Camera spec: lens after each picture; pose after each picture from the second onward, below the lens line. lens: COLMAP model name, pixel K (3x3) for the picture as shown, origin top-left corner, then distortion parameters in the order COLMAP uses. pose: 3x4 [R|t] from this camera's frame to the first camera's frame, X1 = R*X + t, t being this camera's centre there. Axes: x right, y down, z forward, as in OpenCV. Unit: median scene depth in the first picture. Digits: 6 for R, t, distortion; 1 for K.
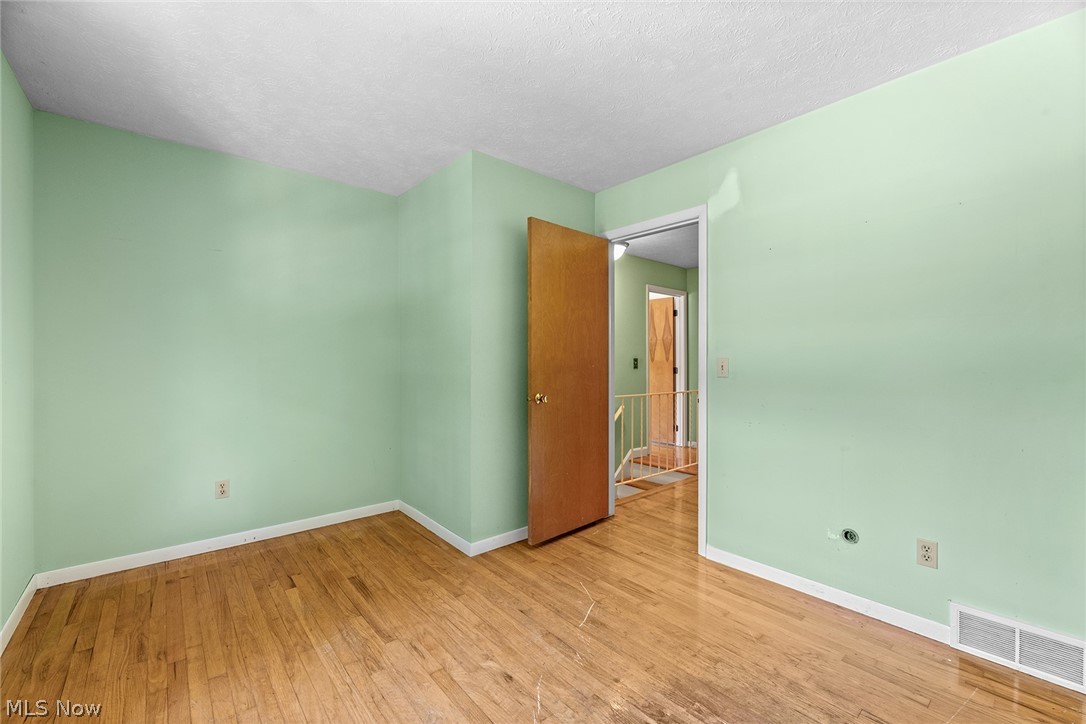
lens RADIAL K [[445.5, 0, 544.8], [0, 445.5, 361.5], [0, 0, 1]] dist [-0.003112, -0.001008]
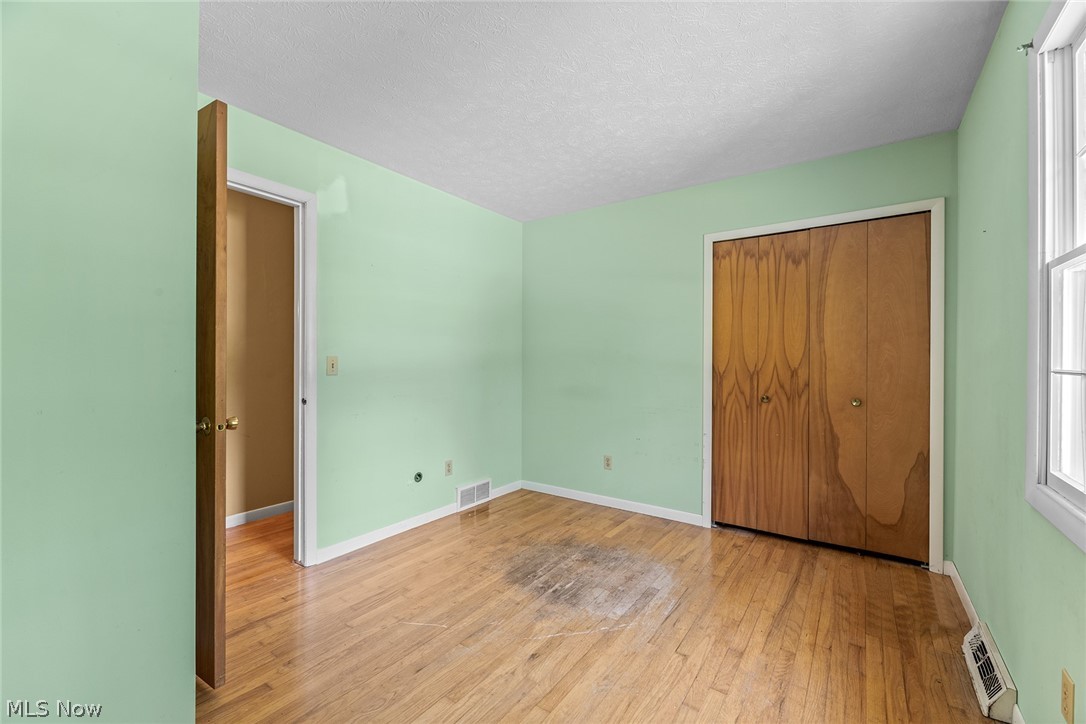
lens RADIAL K [[445.5, 0, 544.8], [0, 445.5, 361.5], [0, 0, 1]] dist [-0.003112, -0.001008]
pose [[-0.239275, -0.004994, 0.970939, -0.940692], [-0.003371, 0.999985, 0.004313, -0.004331], [-0.970946, -0.002241, -0.239288, 1.028812]]
